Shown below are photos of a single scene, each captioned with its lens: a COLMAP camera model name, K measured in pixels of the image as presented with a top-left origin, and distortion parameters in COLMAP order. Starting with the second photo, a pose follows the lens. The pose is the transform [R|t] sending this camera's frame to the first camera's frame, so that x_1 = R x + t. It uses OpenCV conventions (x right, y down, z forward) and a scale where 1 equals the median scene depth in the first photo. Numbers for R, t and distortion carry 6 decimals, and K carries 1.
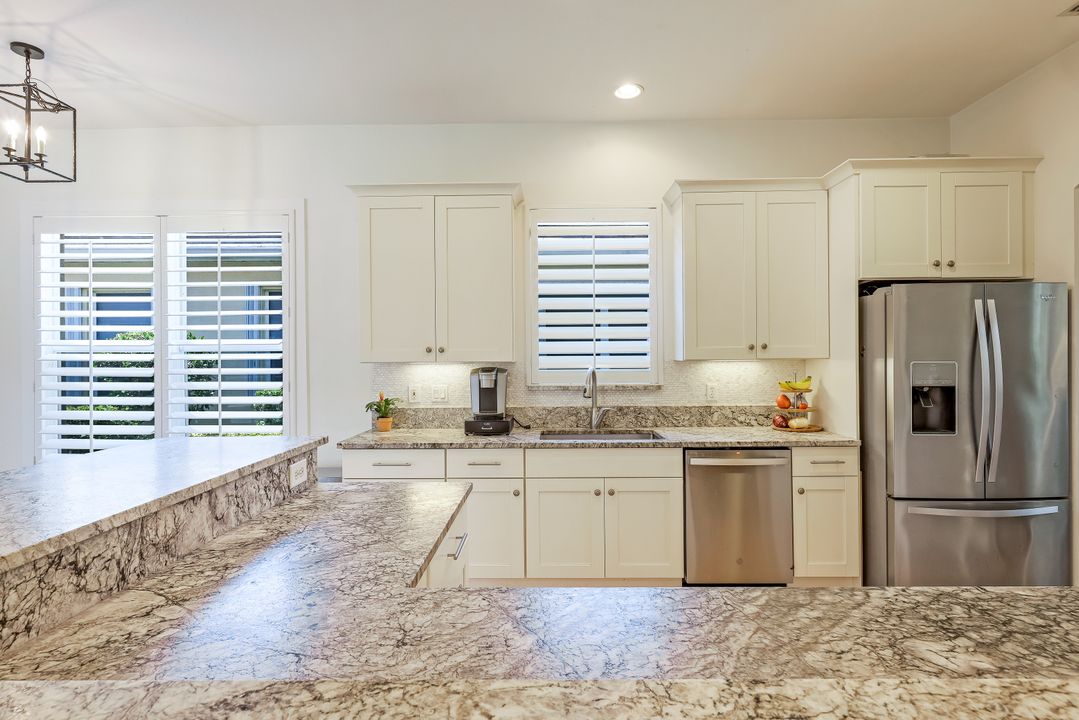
lens RADIAL K [[536.5, 0, 545.8], [0, 536.5, 353.3], [0, 0, 1]] dist [-0.003437, -0.000351]
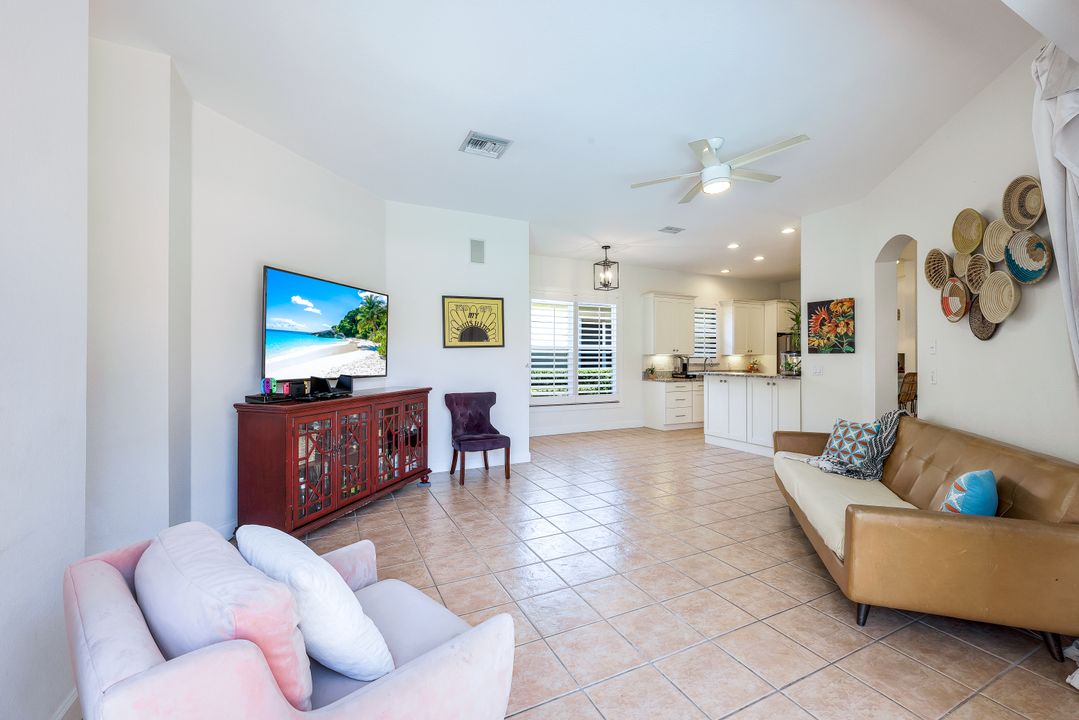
lens RADIAL K [[438.5, 0, 543.2], [0, 438.5, 355.5], [0, 0, 1]] dist [-0.001752, -0.000141]
pose [[0.891850, 0.008554, 0.452251, -1.851897], [-0.005790, 0.999955, -0.007495, 0.042130], [-0.452295, 0.004066, 0.891859, -0.785830]]
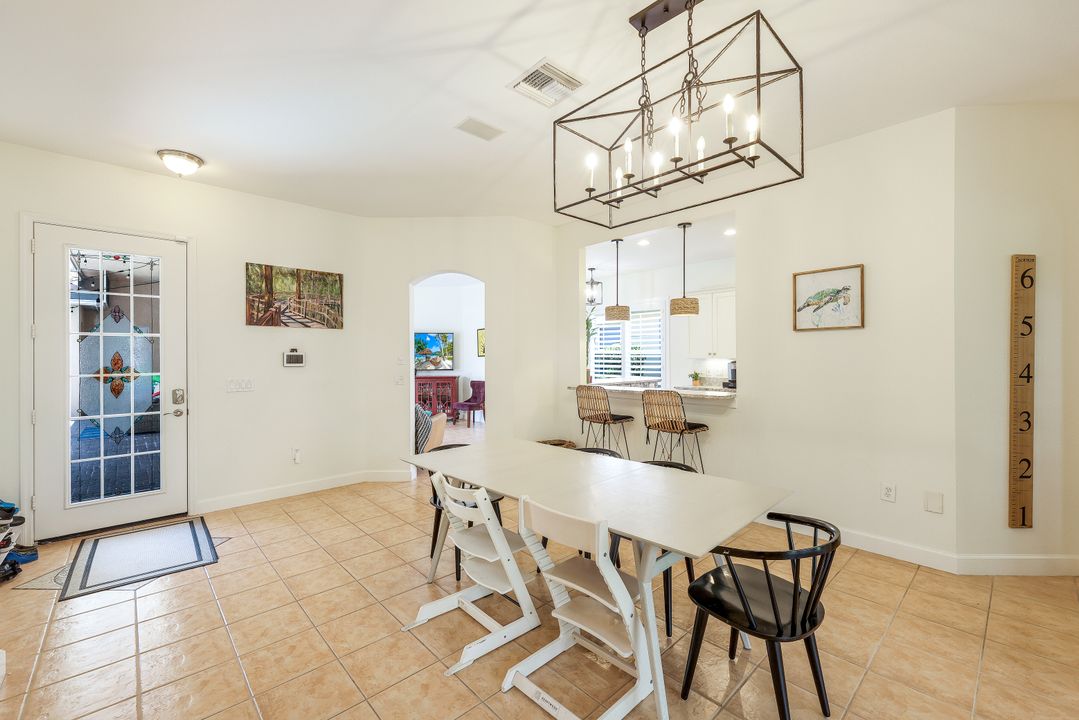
lens RADIAL K [[438.5, 0, 544.9], [0, 438.5, 354.7], [0, 0, 1]] dist [-0.001752, -0.000141]
pose [[0.691904, 0.005046, -0.721972, 0.726448], [0.000332, 0.999973, 0.007307, -0.017868], [0.721989, -0.005295, 0.691884, -0.990101]]
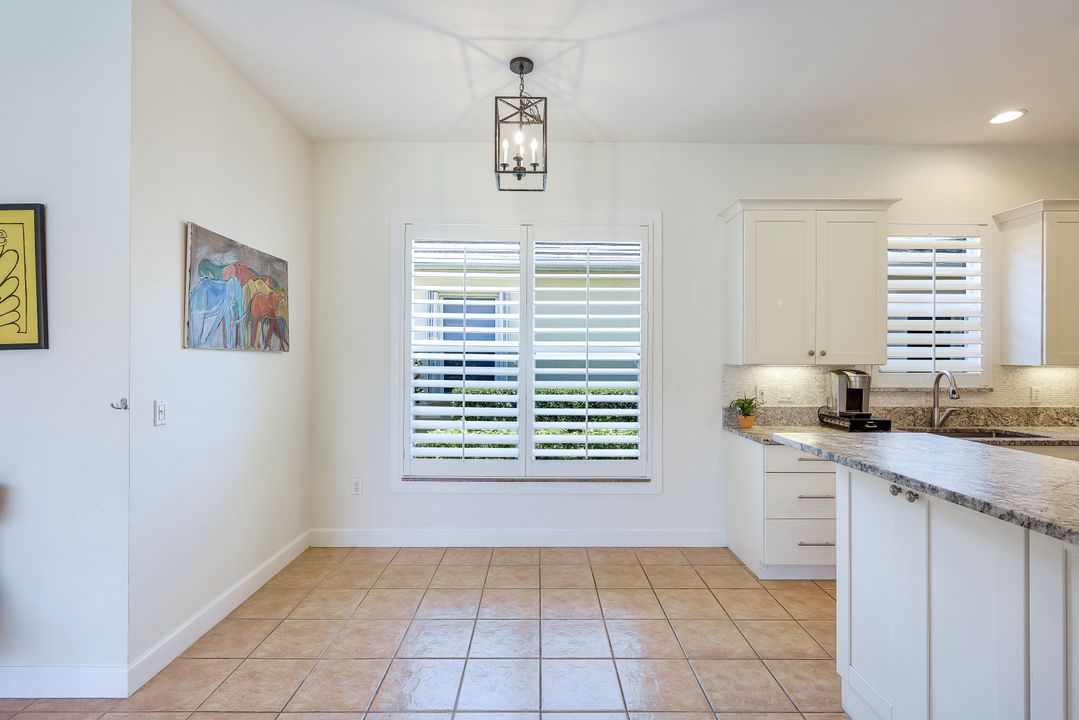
lens RADIAL K [[492.9, 0, 543.8], [0, 492.9, 355.5], [0, 0, 1]] dist [0.002340, -0.000613]
pose [[0.999747, 0.010381, 0.019934, -0.734929], [-0.010326, 0.999943, -0.002841, 0.006528], [-0.019963, 0.002634, 0.999797, 0.020202]]
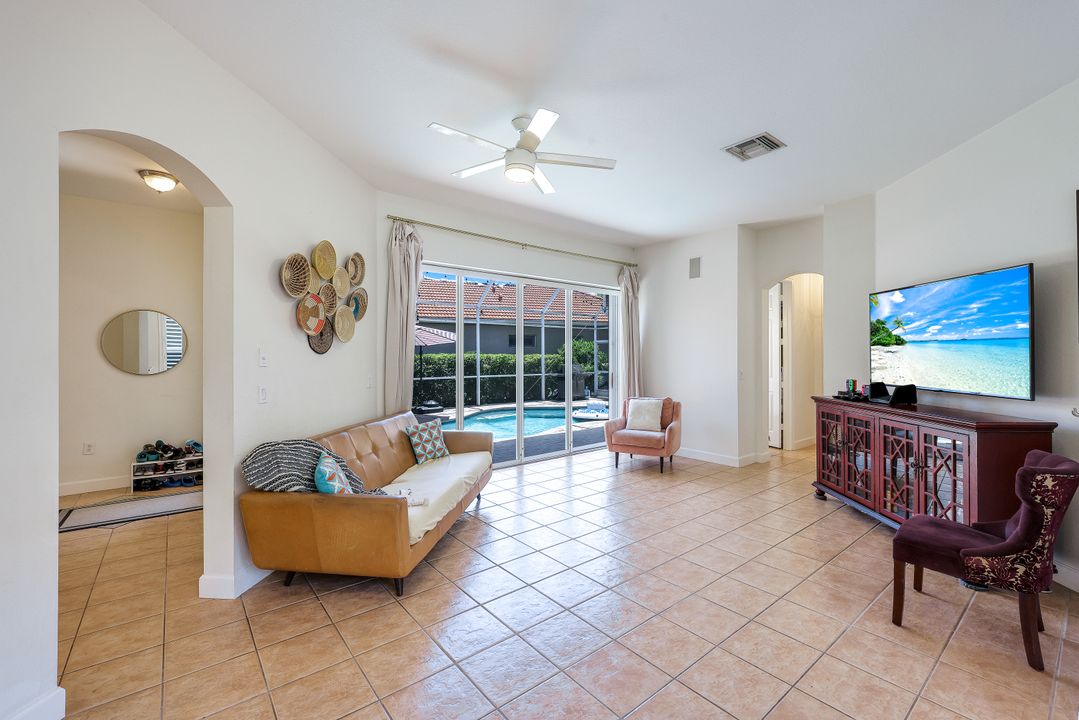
lens RADIAL K [[456.1, 0, 541.7], [0, 456.1, 355.0], [0, 0, 1]] dist [0.008143, -0.000147]
pose [[-0.767848, 0.008234, -0.640579, -0.536456], [0.010509, 0.999945, 0.000255, 0.010580], [0.640545, -0.006536, -0.767892, 0.613285]]
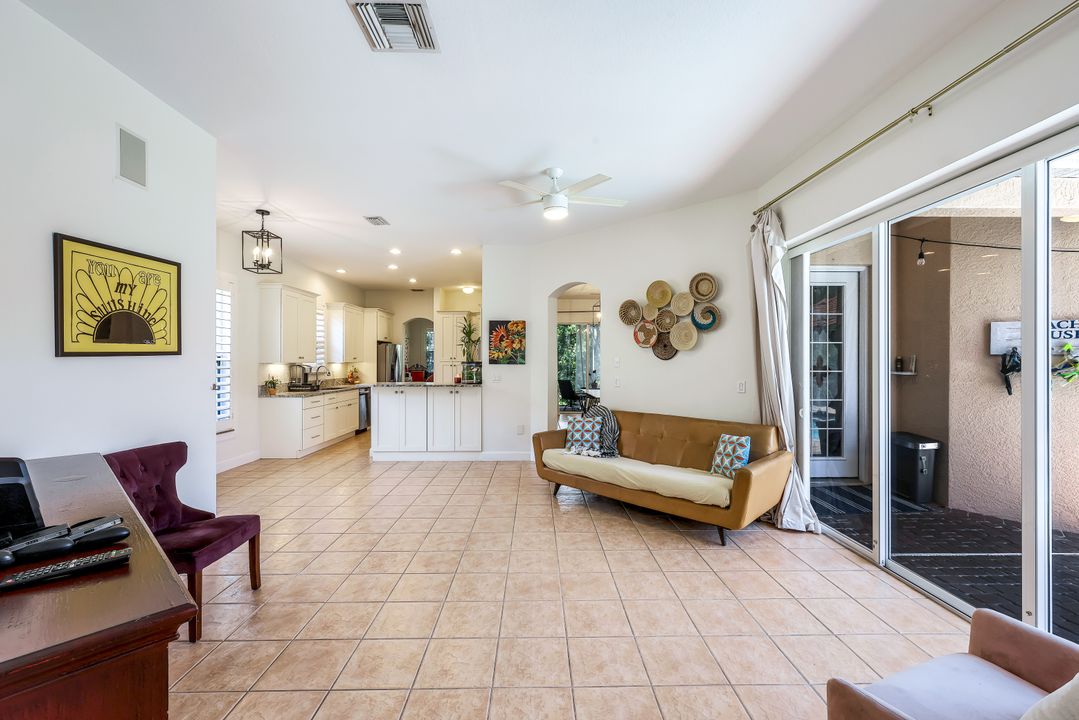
lens RADIAL K [[438.5, 0, 543.6], [0, 438.5, 361.0], [0, 0, 1]] dist [-0.001752, -0.000141]
pose [[-0.032525, 0.006351, 0.999451, -2.114327], [-0.002844, 0.999975, -0.006447, 0.017295], [-0.999467, -0.003052, -0.032506, -0.033993]]
